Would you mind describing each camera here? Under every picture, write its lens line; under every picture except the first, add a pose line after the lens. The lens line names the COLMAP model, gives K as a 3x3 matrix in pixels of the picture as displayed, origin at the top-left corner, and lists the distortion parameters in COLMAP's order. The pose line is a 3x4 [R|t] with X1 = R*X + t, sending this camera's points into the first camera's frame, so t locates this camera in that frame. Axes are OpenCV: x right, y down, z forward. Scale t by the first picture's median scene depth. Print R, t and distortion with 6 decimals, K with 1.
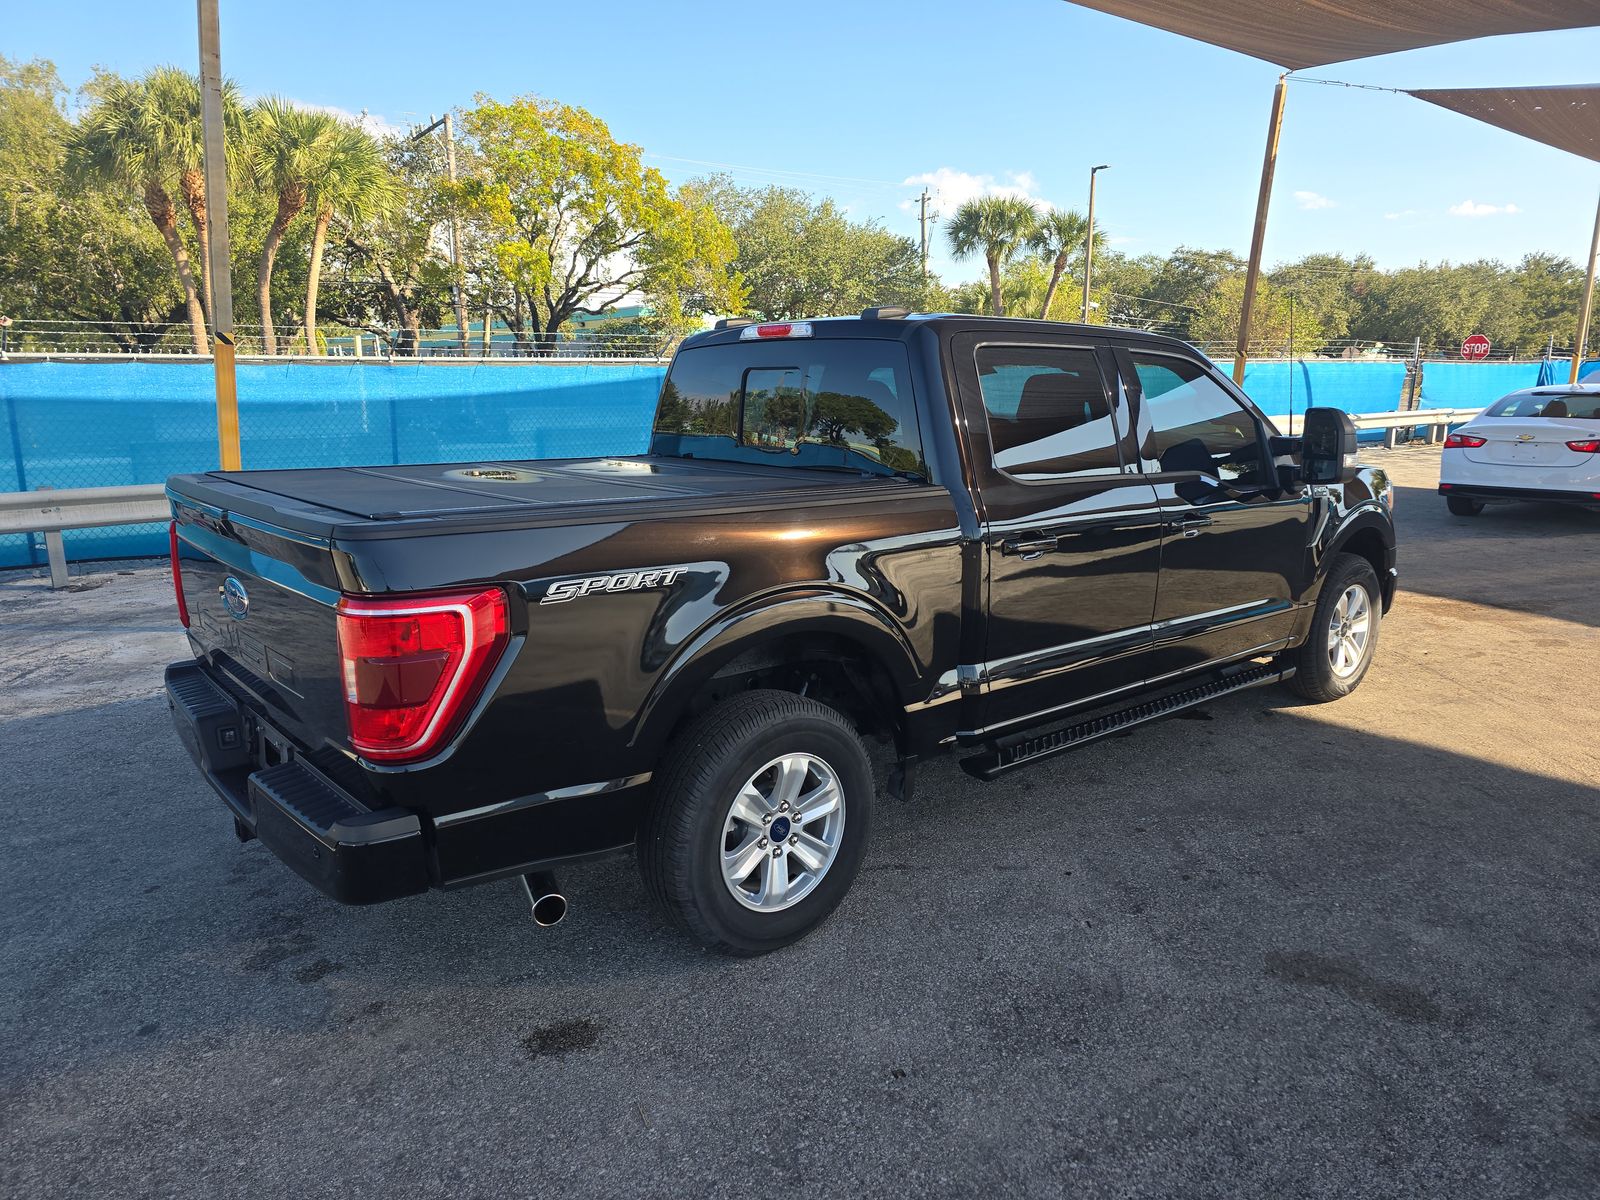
lens RADIAL K [[1086.6, 0, 800.0], [0, 1086.6, 600.0], [0, 0, 1]] dist [0.049653, -0.046207]
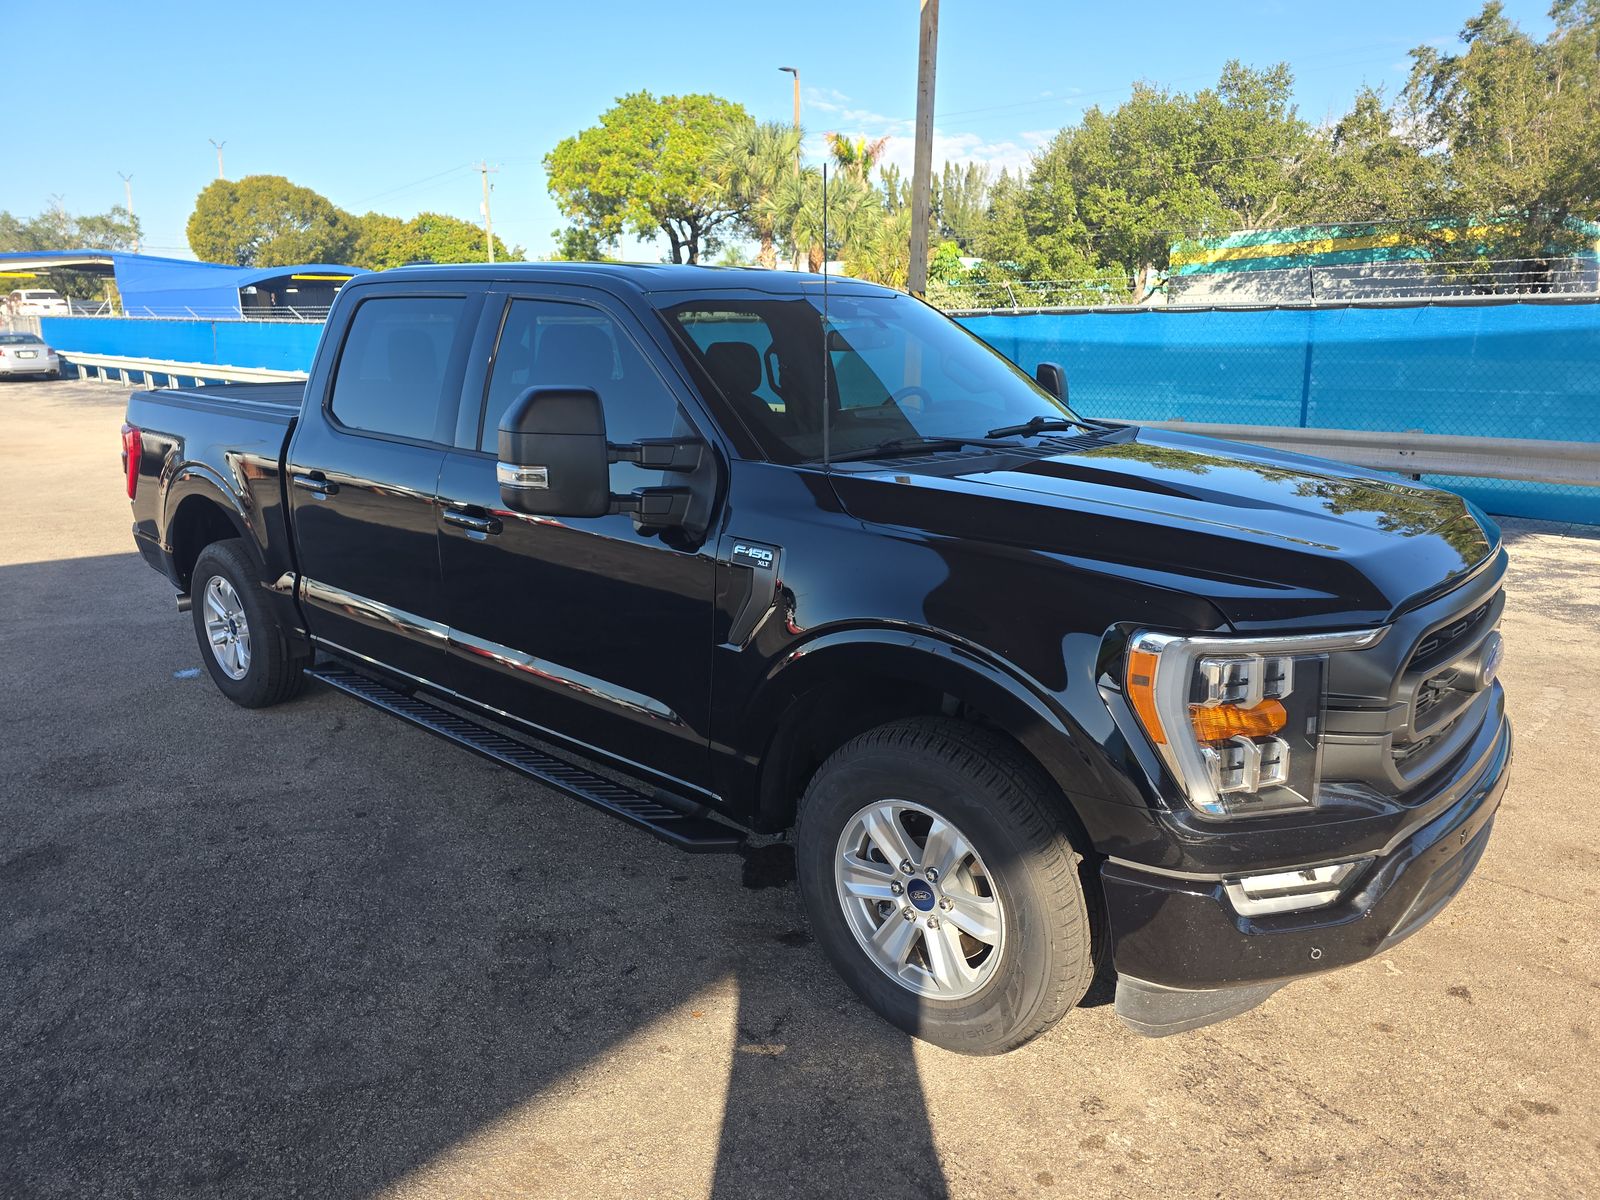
lens RADIAL K [[1086.6, 0, 800.0], [0, 1086.6, 600.0], [0, 0, 1]] dist [0.049653, -0.046207]
pose [[0.153658, 0.247754, -0.956560, 1.149651], [-0.202799, 0.955356, 0.214865, -0.232634], [0.967089, 0.160974, 0.197043, 1.073094]]
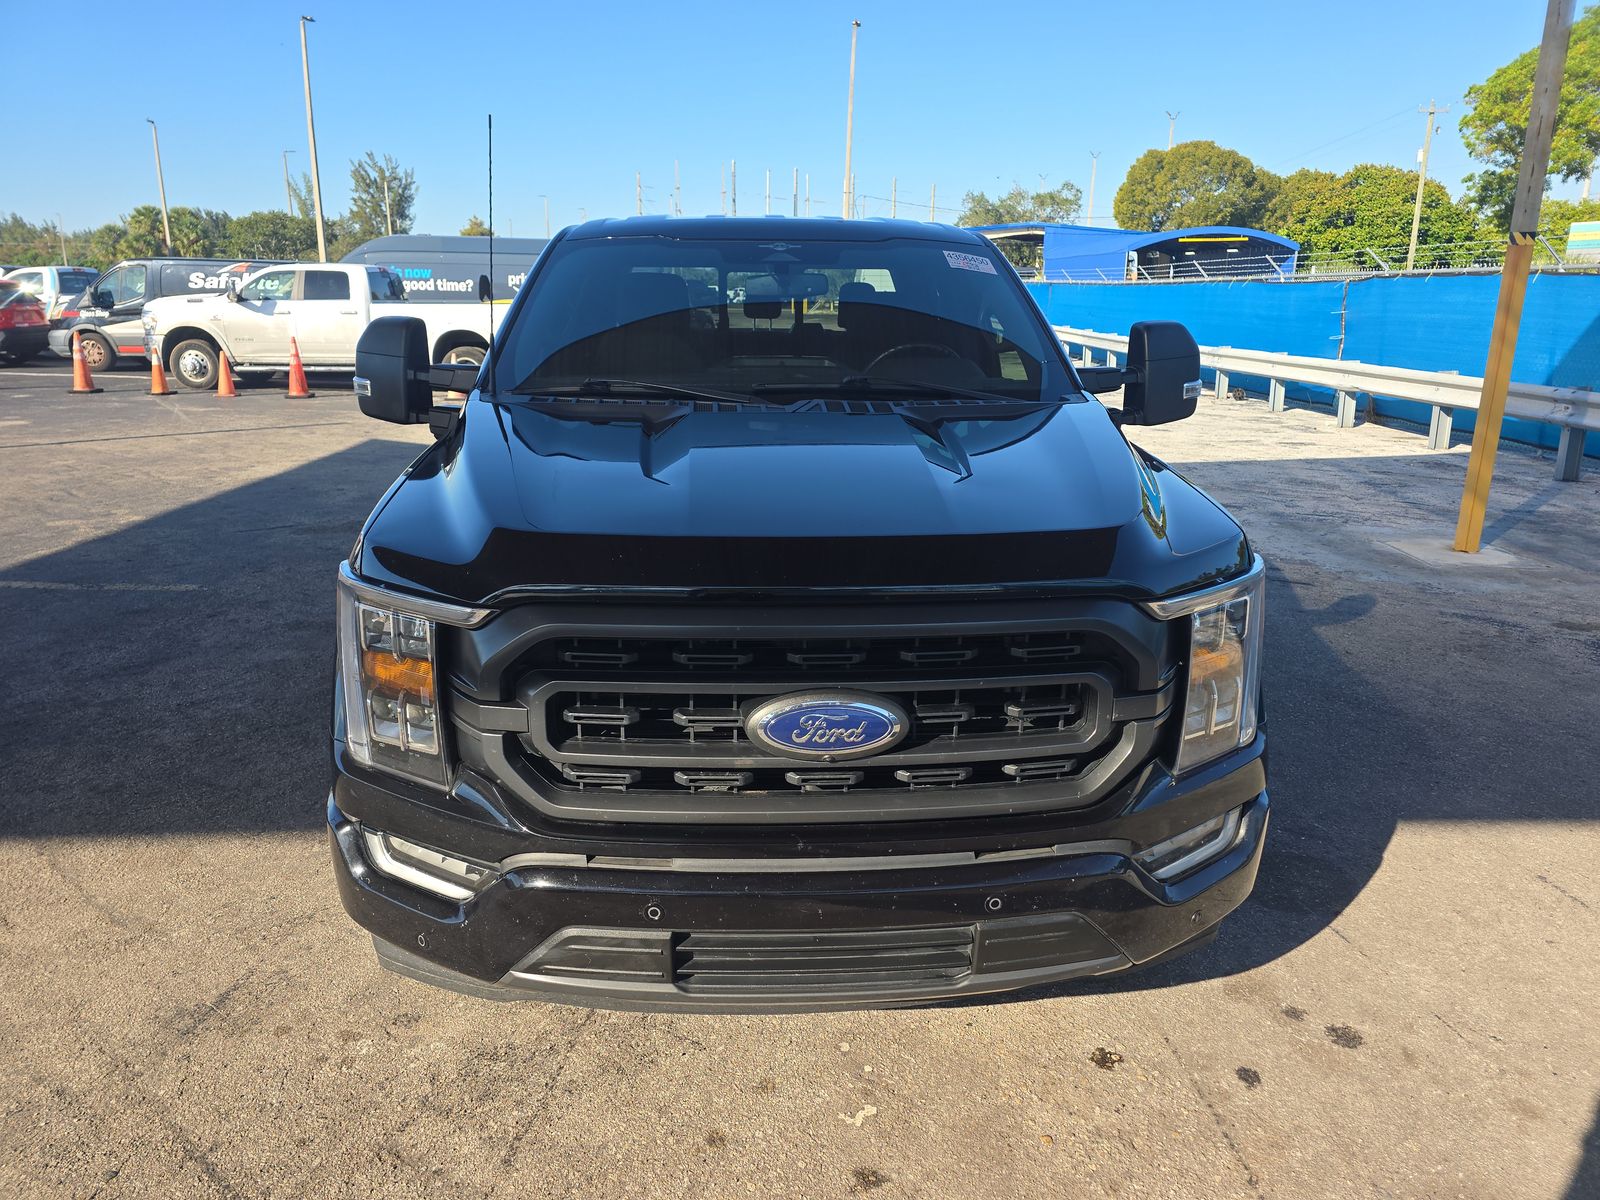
lens RADIAL K [[1086.6, 0, 800.0], [0, 1086.6, 600.0], [0, 0, 1]] dist [0.049653, -0.046207]
pose [[-0.604465, 0.223785, -0.764554, 0.971261], [-0.163008, 0.904681, 0.393676, -0.359032], [0.779776, 0.362592, -0.510369, 1.740816]]
